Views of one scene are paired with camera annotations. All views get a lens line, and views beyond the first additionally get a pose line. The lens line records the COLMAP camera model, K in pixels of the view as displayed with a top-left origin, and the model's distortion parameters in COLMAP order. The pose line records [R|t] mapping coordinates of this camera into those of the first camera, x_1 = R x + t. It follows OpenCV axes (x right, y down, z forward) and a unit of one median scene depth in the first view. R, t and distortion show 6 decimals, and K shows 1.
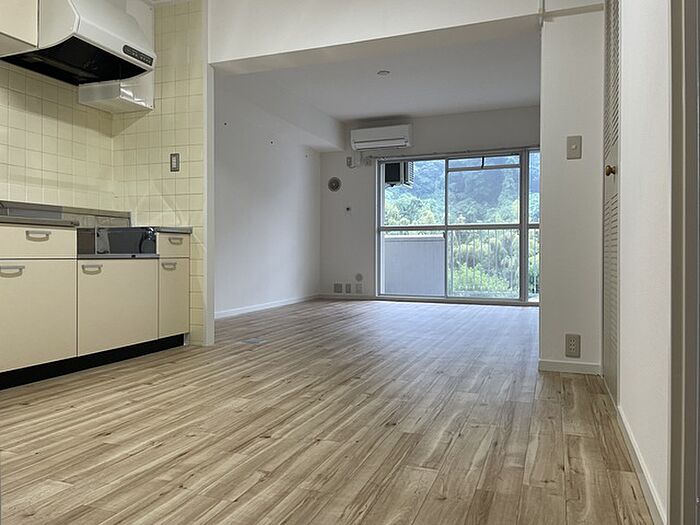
lens RADIAL K [[523.9, 0, 346.0], [0, 523.9, 262.2], [0, 0, 1]] dist [0.039010, -0.044344]
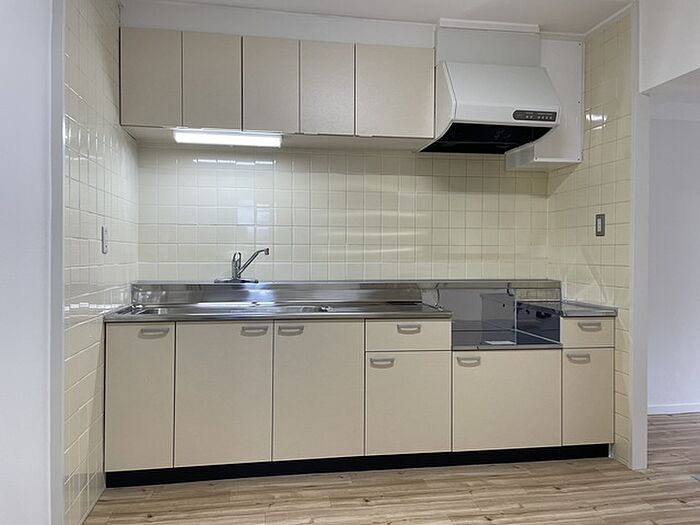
lens RADIAL K [[523.9, 0, 347.0], [0, 523.9, 257.1], [0, 0, 1]] dist [0.039010, -0.044344]
pose [[0.510348, -0.000279, -0.859968, 0.177563], [-0.017695, 0.999785, -0.010825, -0.130884], [0.859786, 0.020741, 0.510233, 0.268965]]
